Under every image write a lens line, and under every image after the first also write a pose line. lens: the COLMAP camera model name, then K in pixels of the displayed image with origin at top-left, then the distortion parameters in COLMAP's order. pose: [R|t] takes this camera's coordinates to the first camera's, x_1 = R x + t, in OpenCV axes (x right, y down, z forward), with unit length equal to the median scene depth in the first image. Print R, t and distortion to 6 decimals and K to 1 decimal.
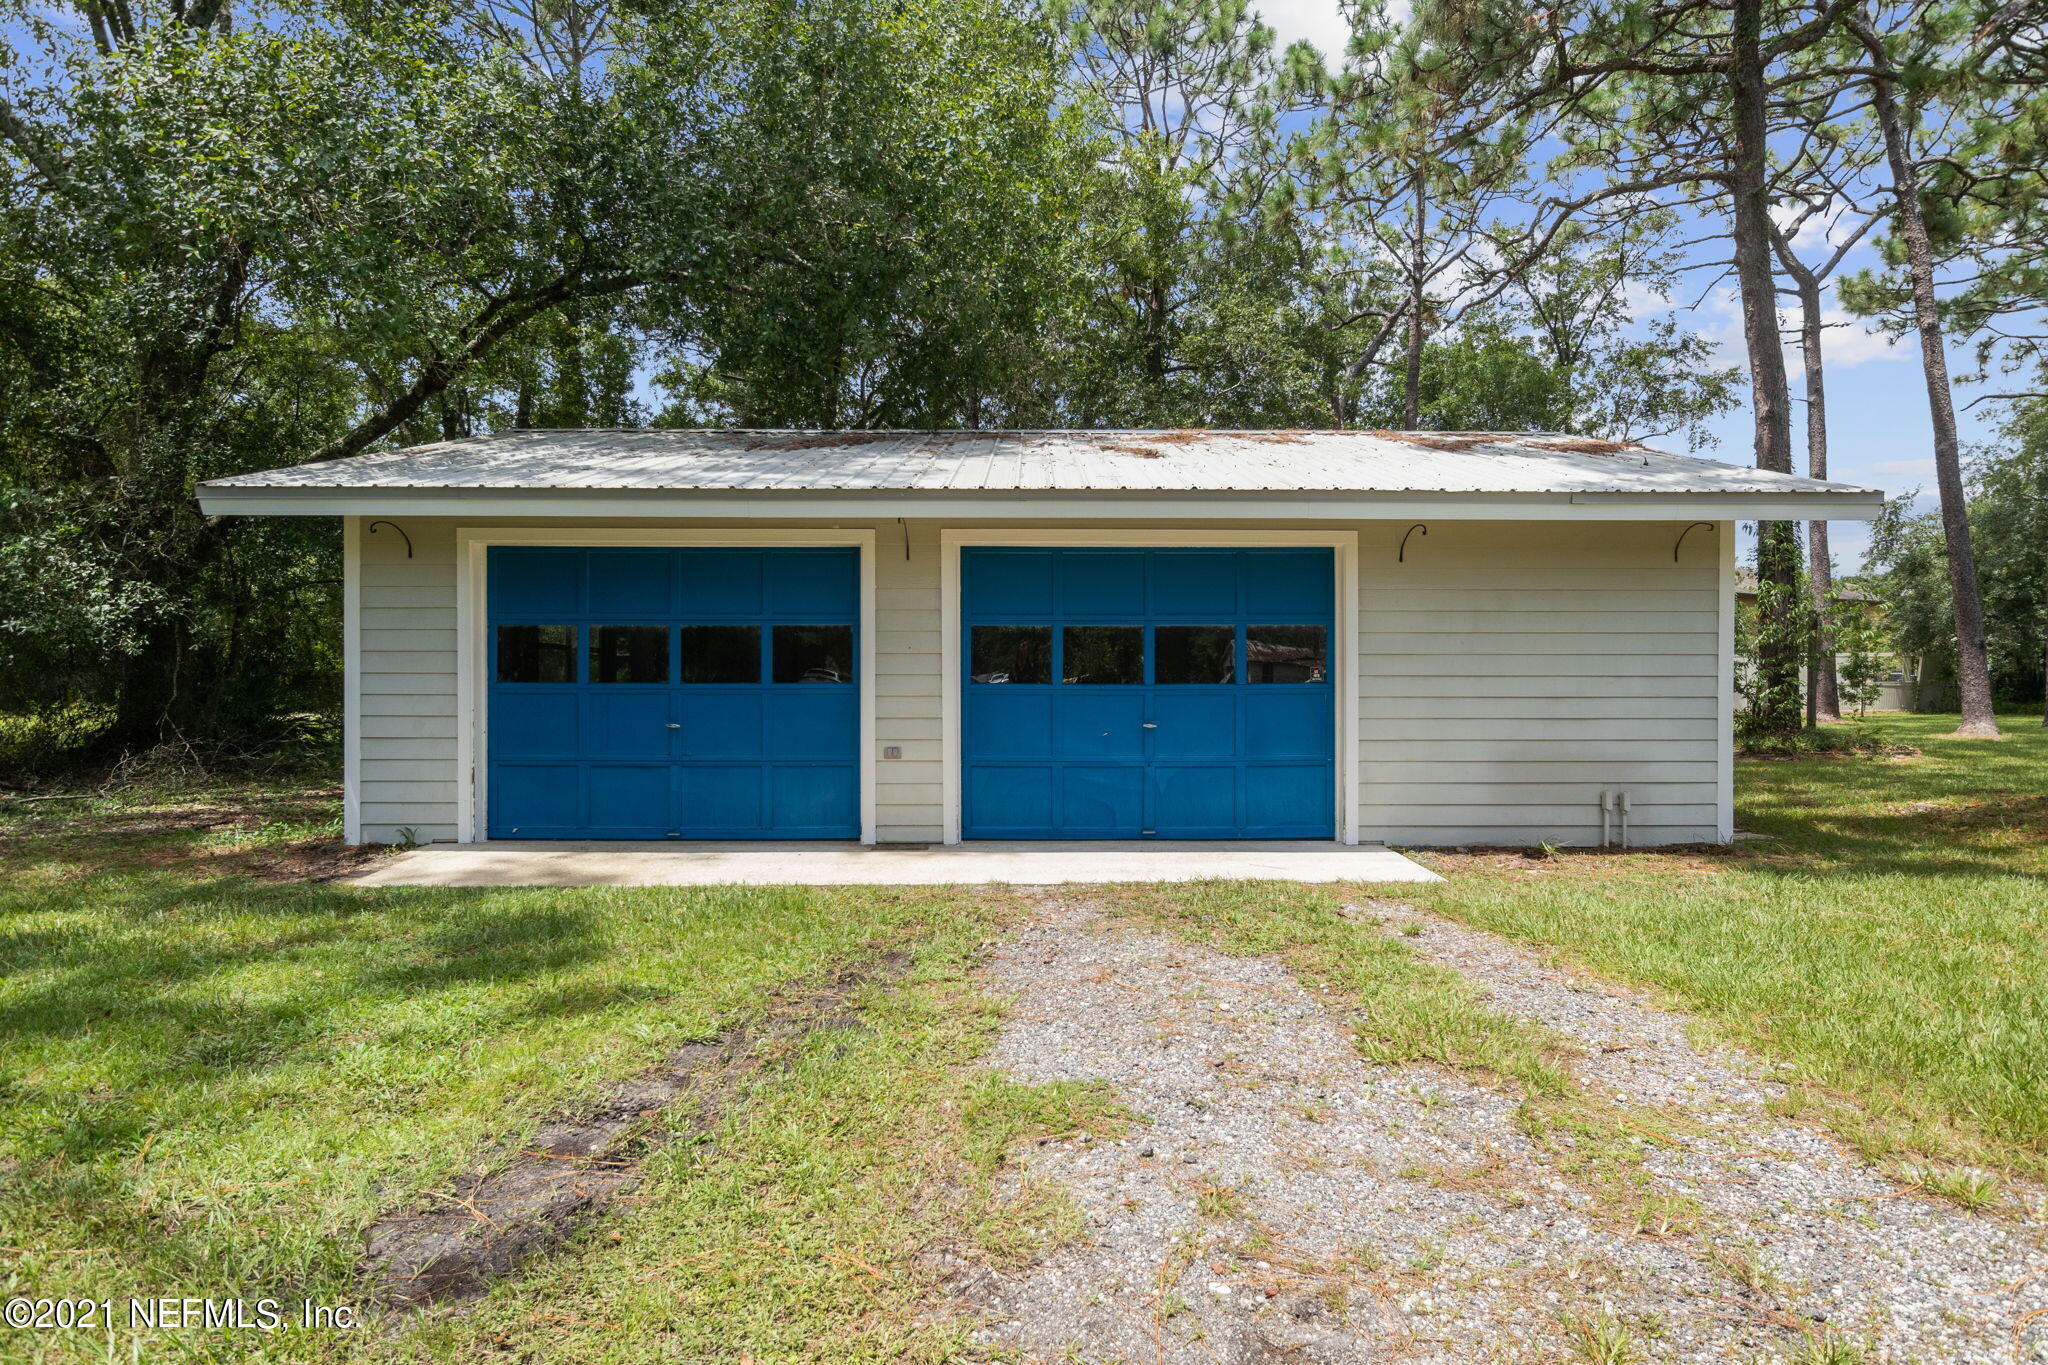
lens RADIAL K [[1039.5, 0, 1018.5], [0, 1039.5, 651.5], [0, 0, 1]] dist [-0.001937, -0.000098]
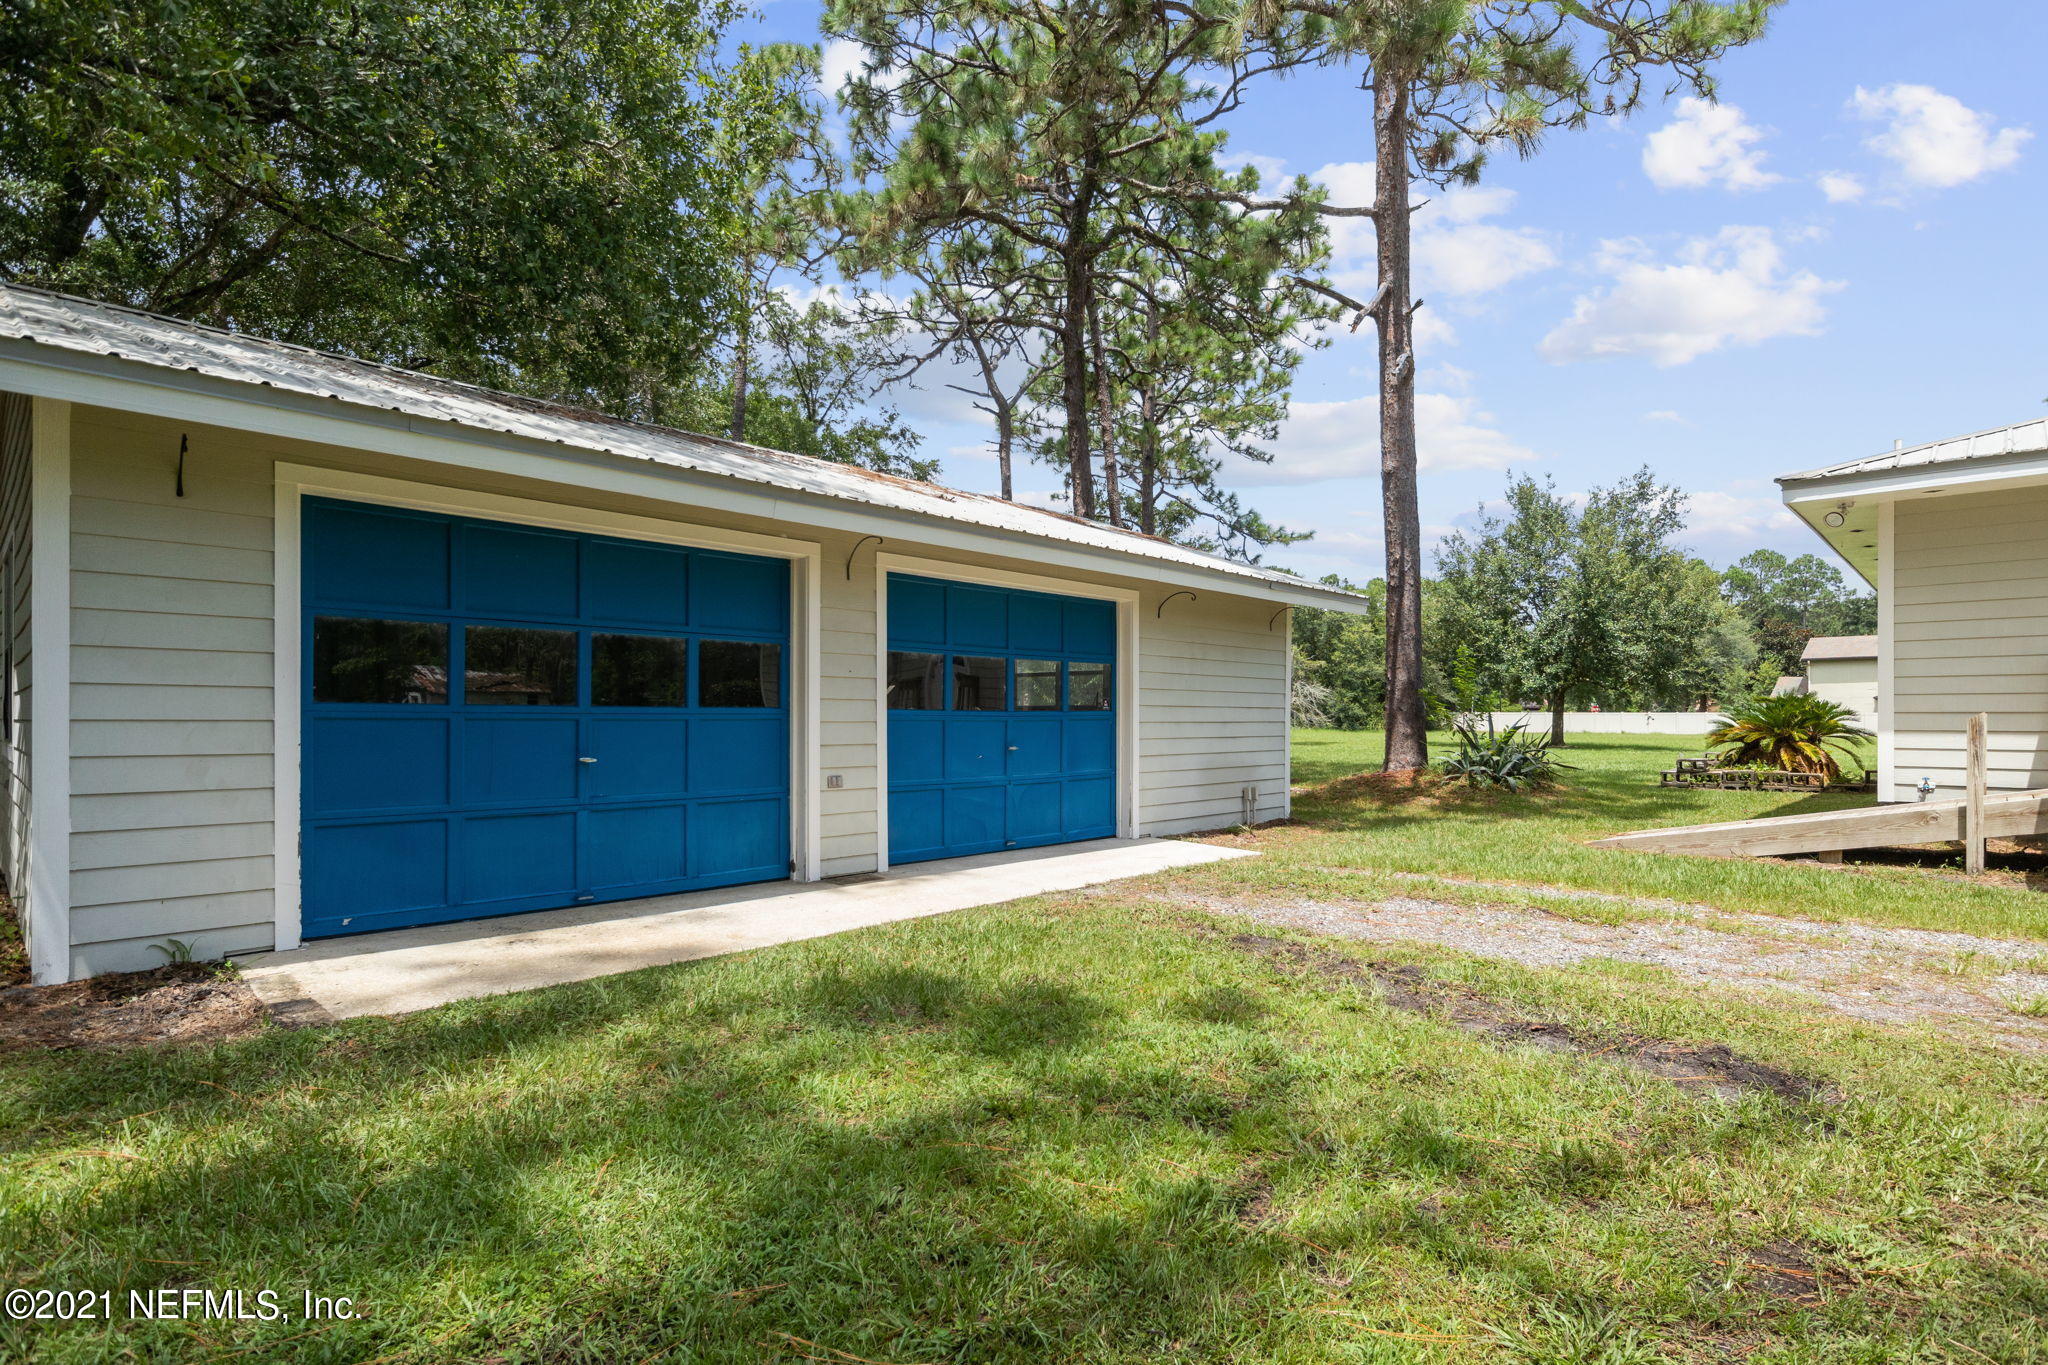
lens RADIAL K [[1023.2, 0, 1081.2], [0, 1023.2, 688.5], [0, 0, 1]] dist [-0.000703, -0.000039]
pose [[0.684592, 0.021939, 0.728597, -0.634947], [-0.028304, 0.999593, -0.003504, 0.009061], [-0.728377, -0.018223, 0.684934, 0.196427]]
